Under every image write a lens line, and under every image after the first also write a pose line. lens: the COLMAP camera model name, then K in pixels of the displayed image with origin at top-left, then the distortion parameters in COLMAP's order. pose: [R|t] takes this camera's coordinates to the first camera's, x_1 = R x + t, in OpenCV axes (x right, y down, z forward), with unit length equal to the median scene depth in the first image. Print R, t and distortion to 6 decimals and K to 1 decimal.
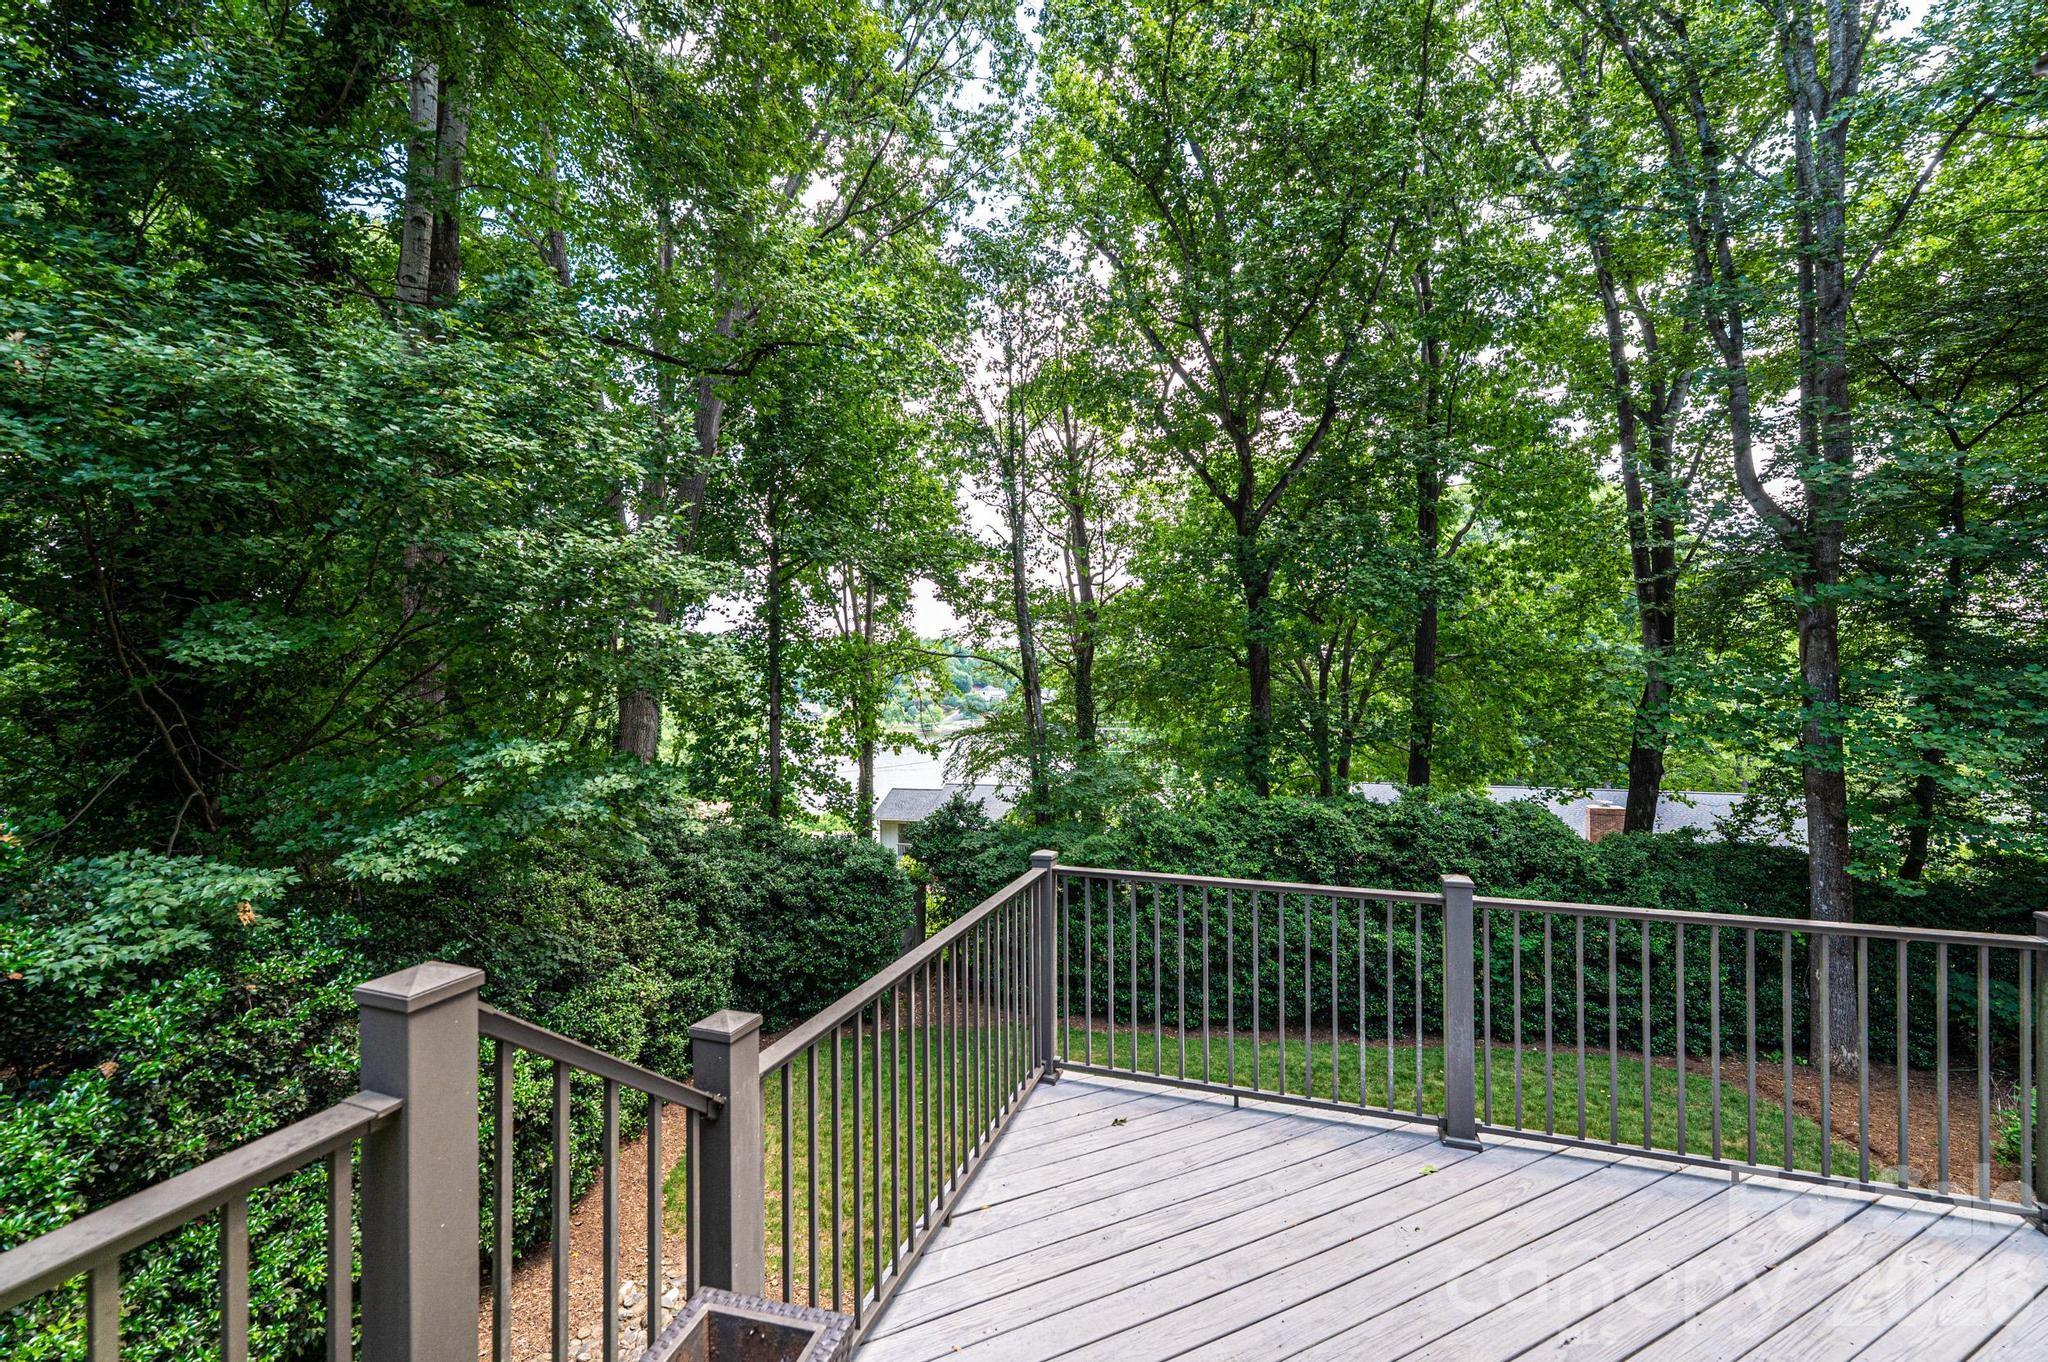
lens RADIAL K [[815.9, 0, 1017.6], [0, 815.9, 676.4], [0, 0, 1]] dist [0.001463, -0.000612]
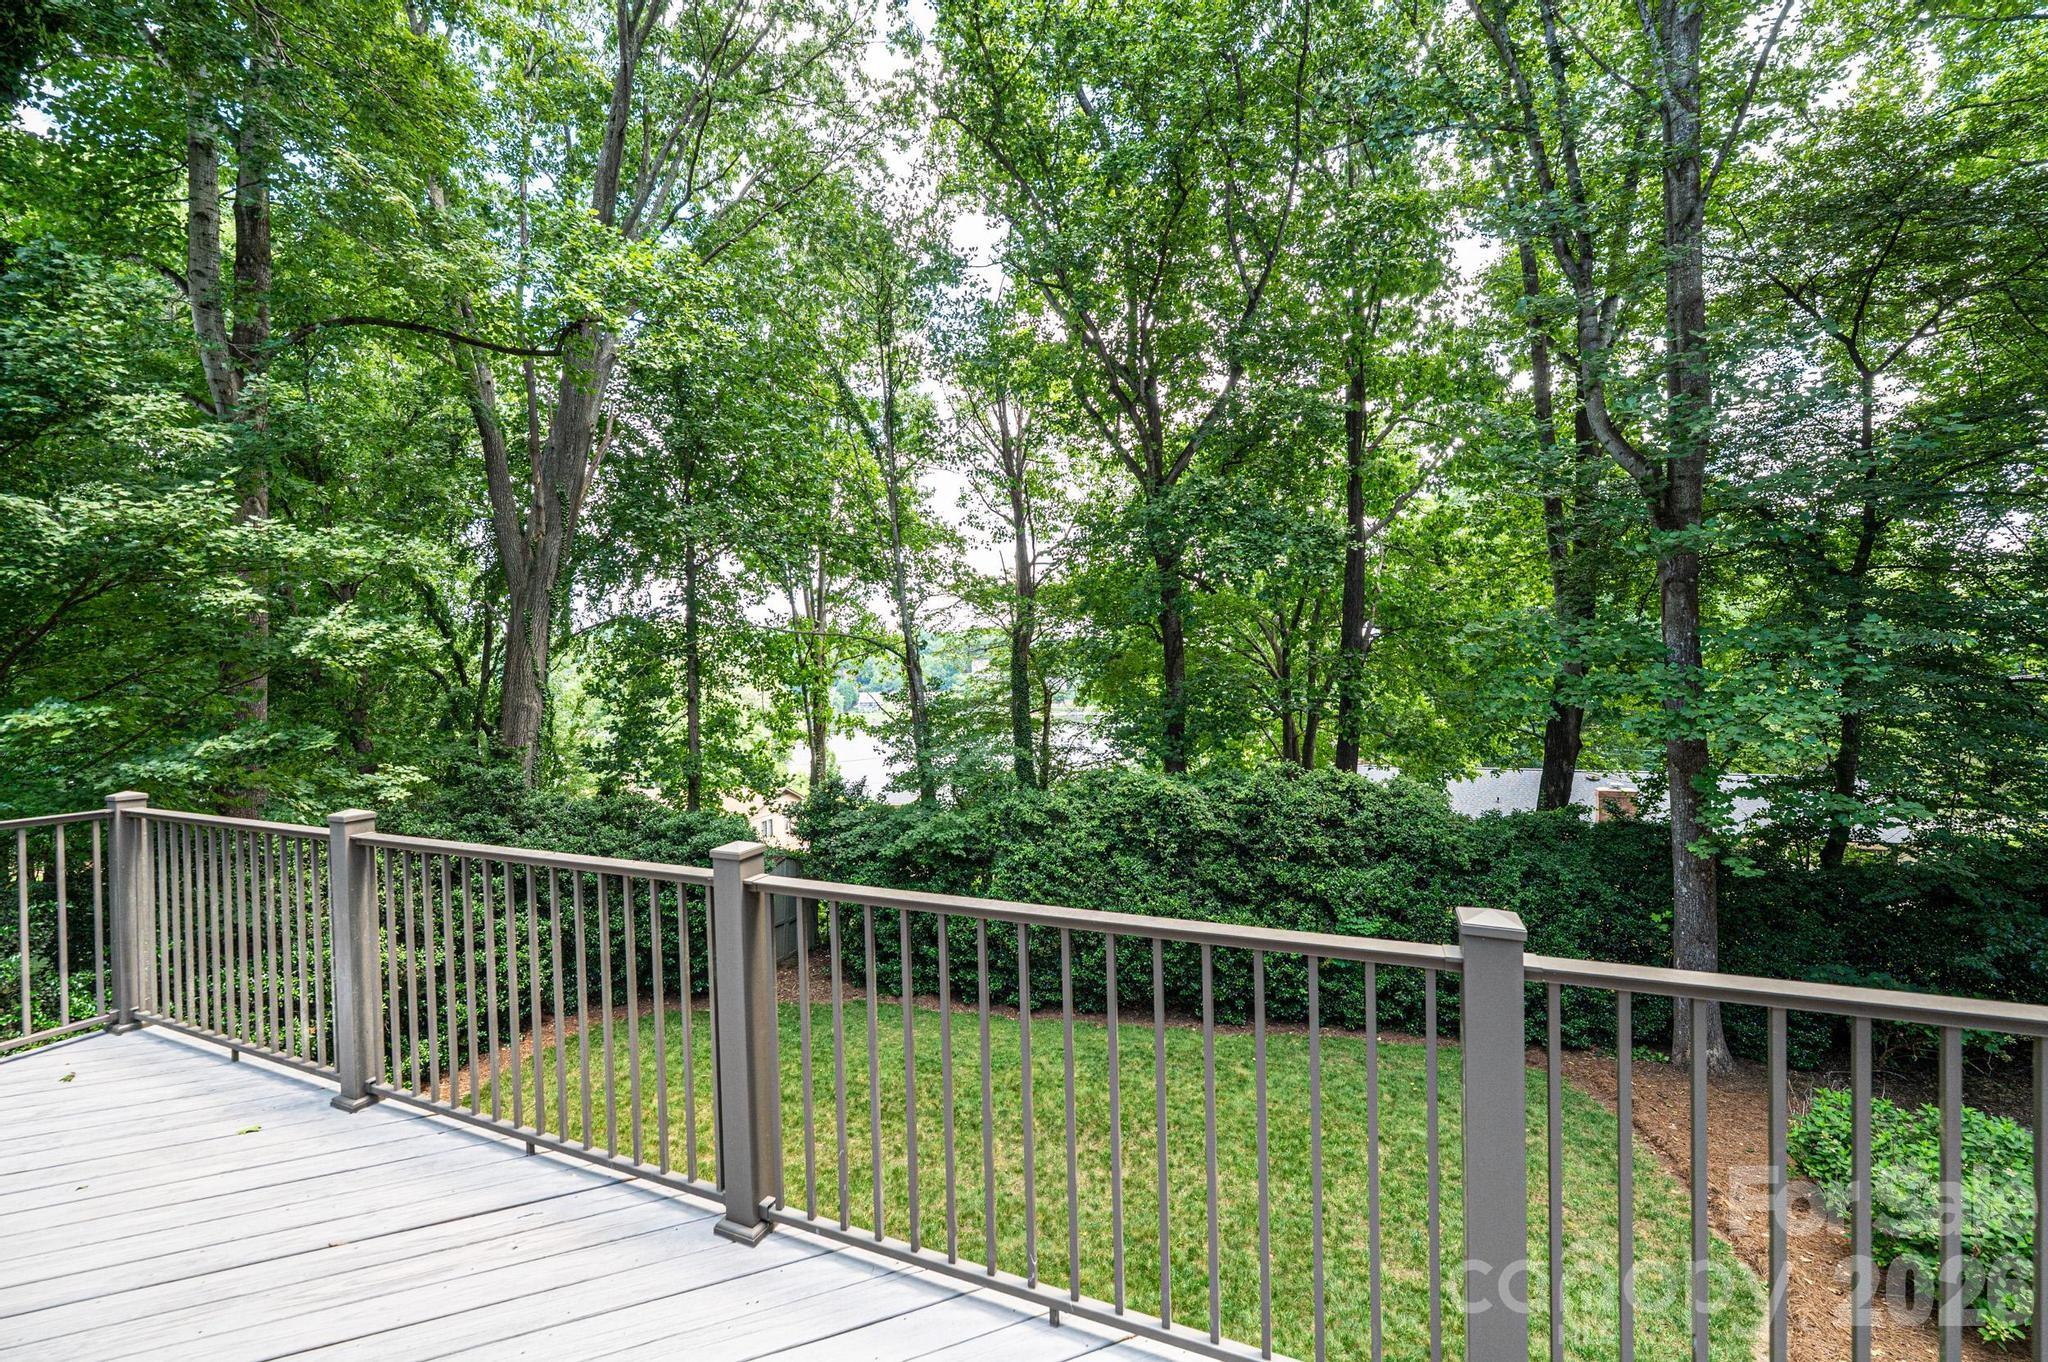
lens RADIAL K [[815.9, 0, 1027.6], [0, 815.9, 685.9], [0, 0, 1]] dist [0.001463, -0.000612]
pose [[0.997063, -0.011841, -0.075665, 0.180112], [0.013676, 0.999624, 0.023772, 0.013433], [0.075355, -0.024737, 0.996850, 0.022580]]
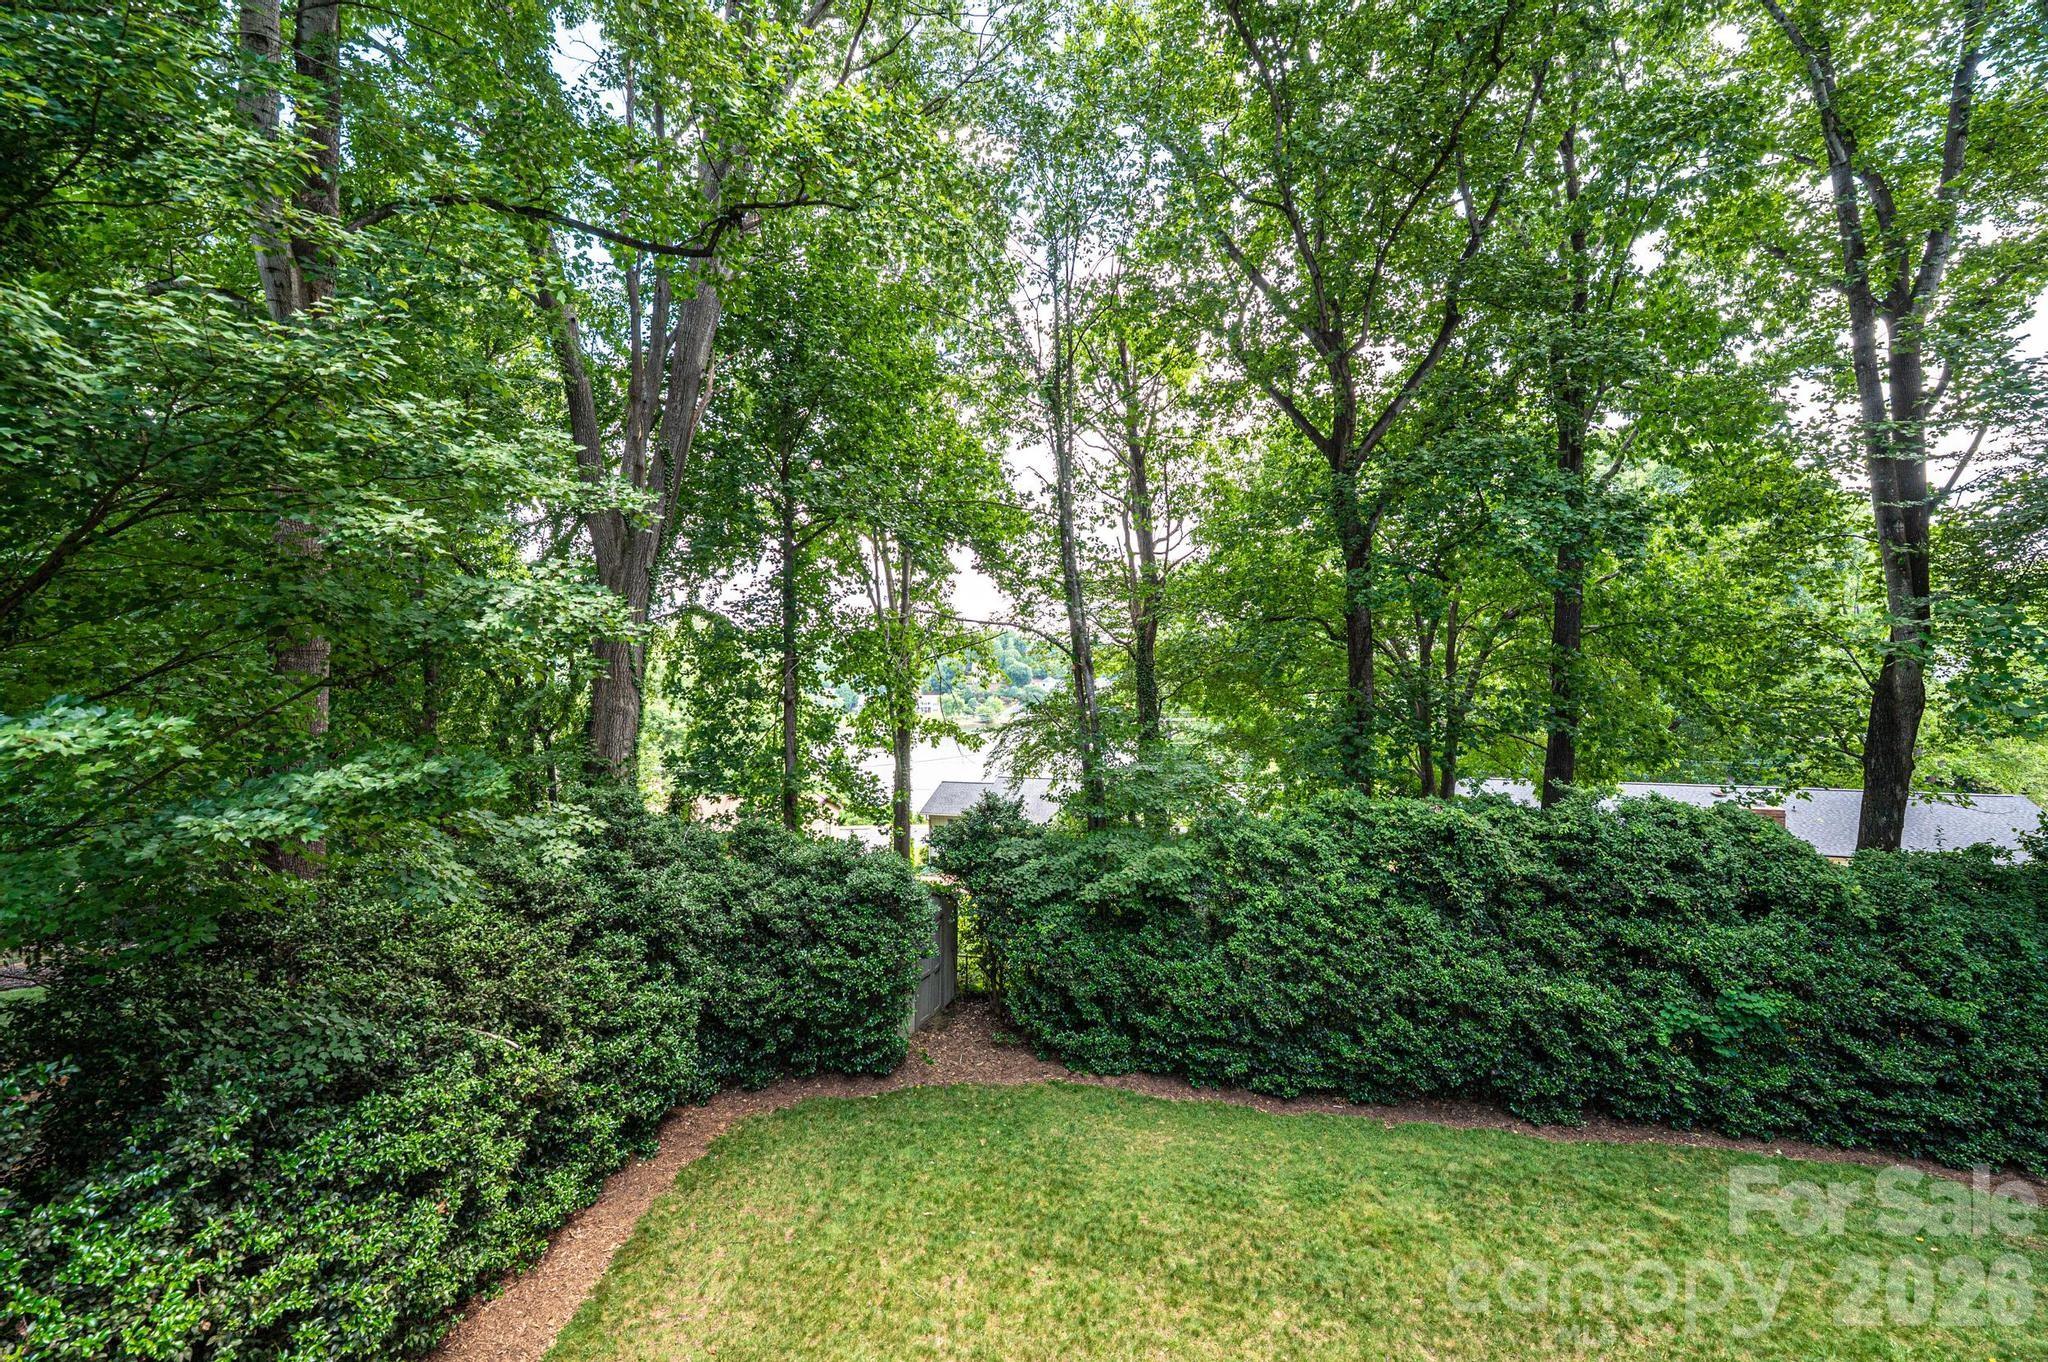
lens RADIAL K [[815.9, 0, 1023.1], [0, 815.9, 685.0], [0, 0, 1]] dist [0.001463, -0.000612]
pose [[0.997779, -0.004126, -0.066484, 0.009731], [0.005396, 0.999806, 0.018934, 0.015305], [0.066393, -0.019251, 0.997608, 0.138830]]
